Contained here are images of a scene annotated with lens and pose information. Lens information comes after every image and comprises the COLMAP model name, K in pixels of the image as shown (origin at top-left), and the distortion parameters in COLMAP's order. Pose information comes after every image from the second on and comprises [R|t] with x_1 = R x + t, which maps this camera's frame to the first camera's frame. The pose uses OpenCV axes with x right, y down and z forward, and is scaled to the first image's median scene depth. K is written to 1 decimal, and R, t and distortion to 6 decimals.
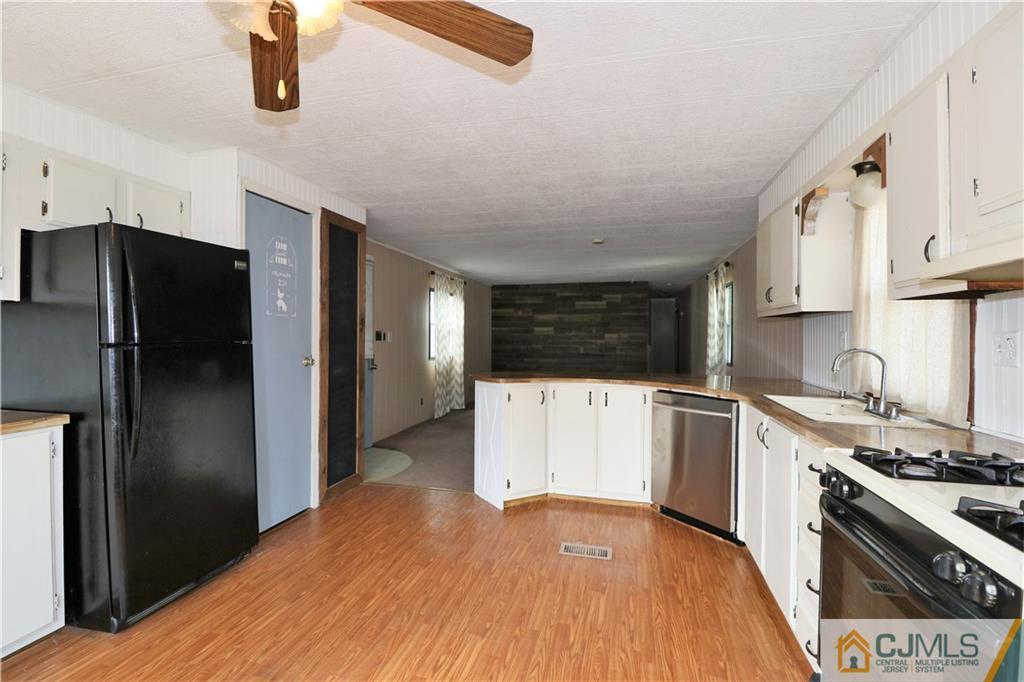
lens RADIAL K [[476.1, 0, 504.4], [0, 476.1, 336.6], [0, 0, 1]] dist [-0.007536, -0.006764]
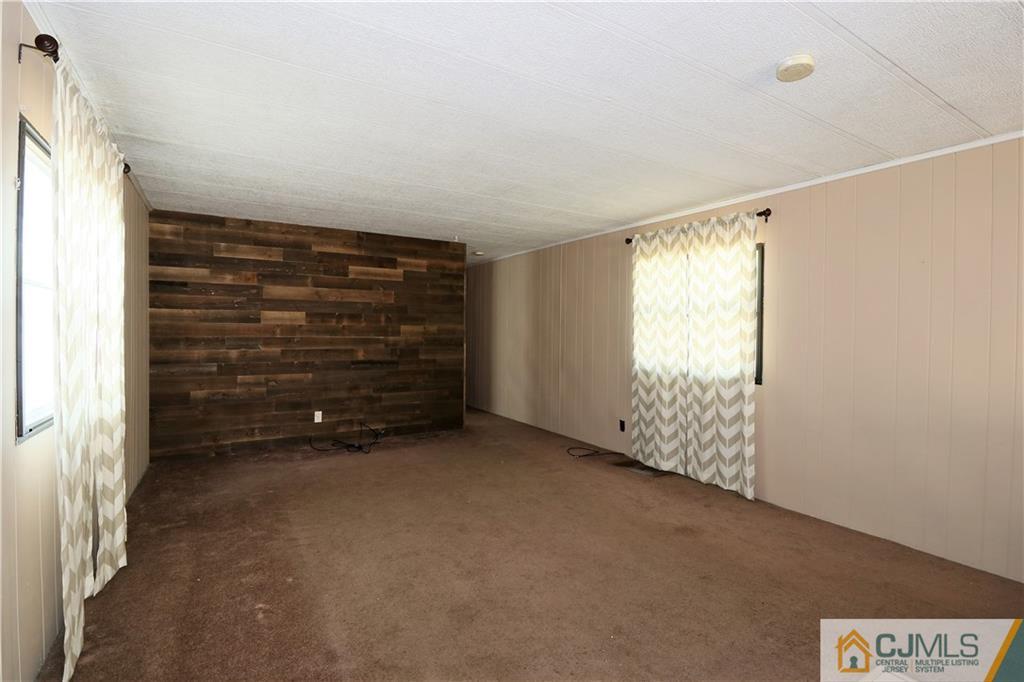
lens RADIAL K [[476.1, 0, 508.1], [0, 476.1, 337.4], [0, 0, 1]] dist [-0.007536, -0.006764]
pose [[0.700246, -0.009553, 0.713837, -0.352173], [-0.008294, 0.999734, 0.021516, -0.014657], [-0.713853, -0.020987, 0.699981, 1.573141]]
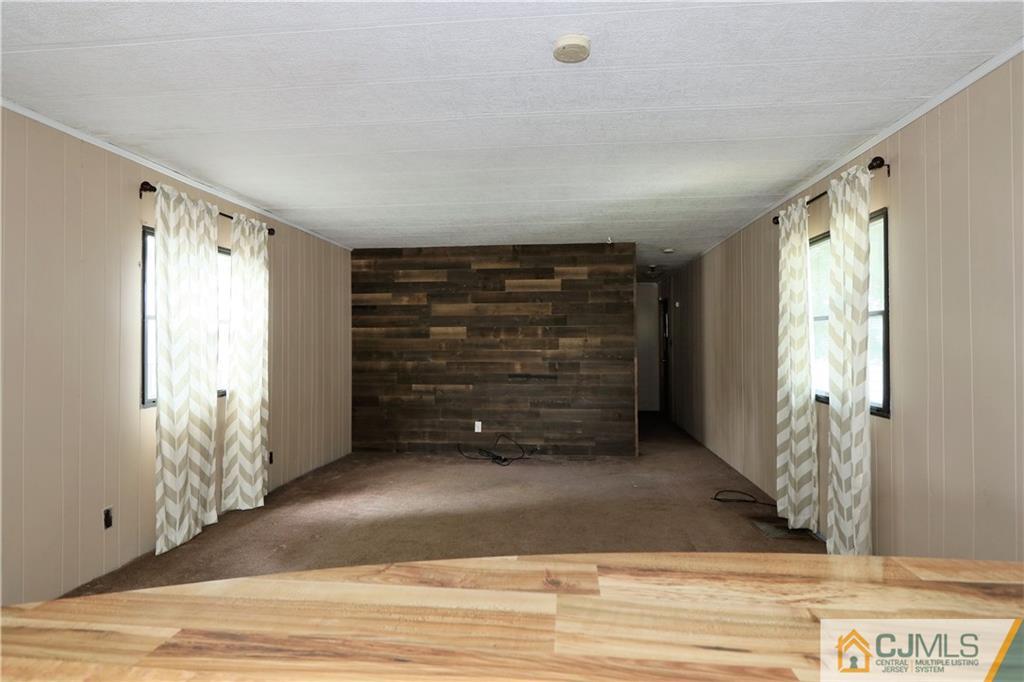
lens RADIAL K [[579.4, 0, 504.7], [0, 579.4, 335.6], [0, 0, 1]] dist [0.000956, -0.002020]
pose [[0.989865, -0.005625, 0.141897, 0.169952], [0.007006, 0.999933, -0.009235, -0.008898], [-0.141835, 0.010136, 0.989838, 1.090947]]
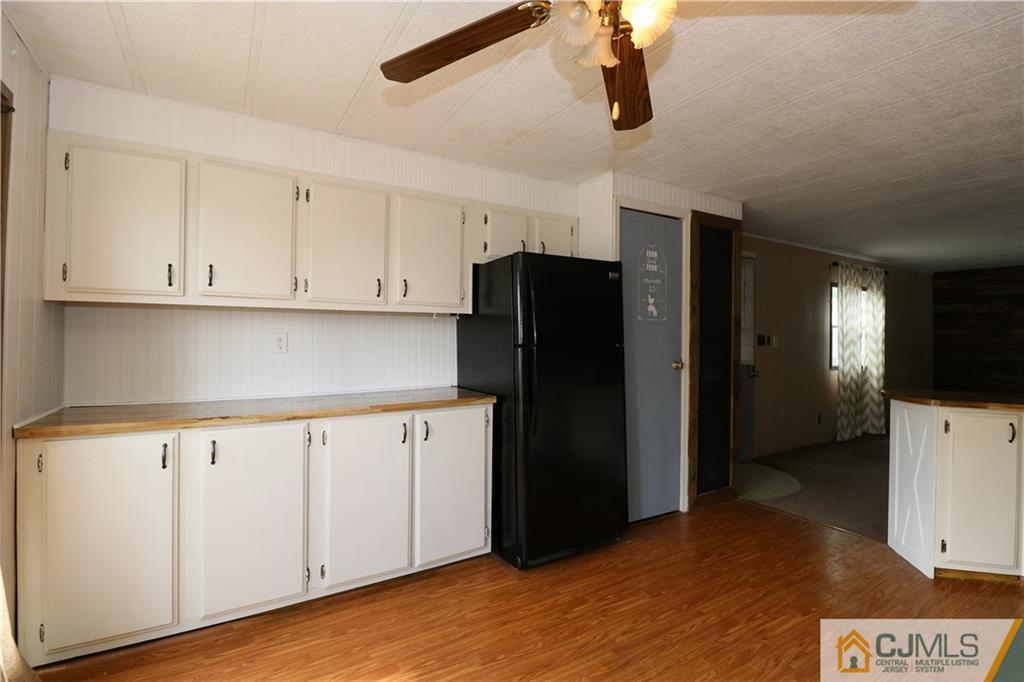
lens RADIAL K [[476.1, 0, 500.0], [0, 476.1, 336.2], [0, 0, 1]] dist [-0.007536, -0.006764]
pose [[0.712179, 0.000592, -0.701997, 0.026339], [-0.006803, 0.999959, -0.006059, 0.000012], [0.701965, 0.009091, 0.712154, 0.015691]]
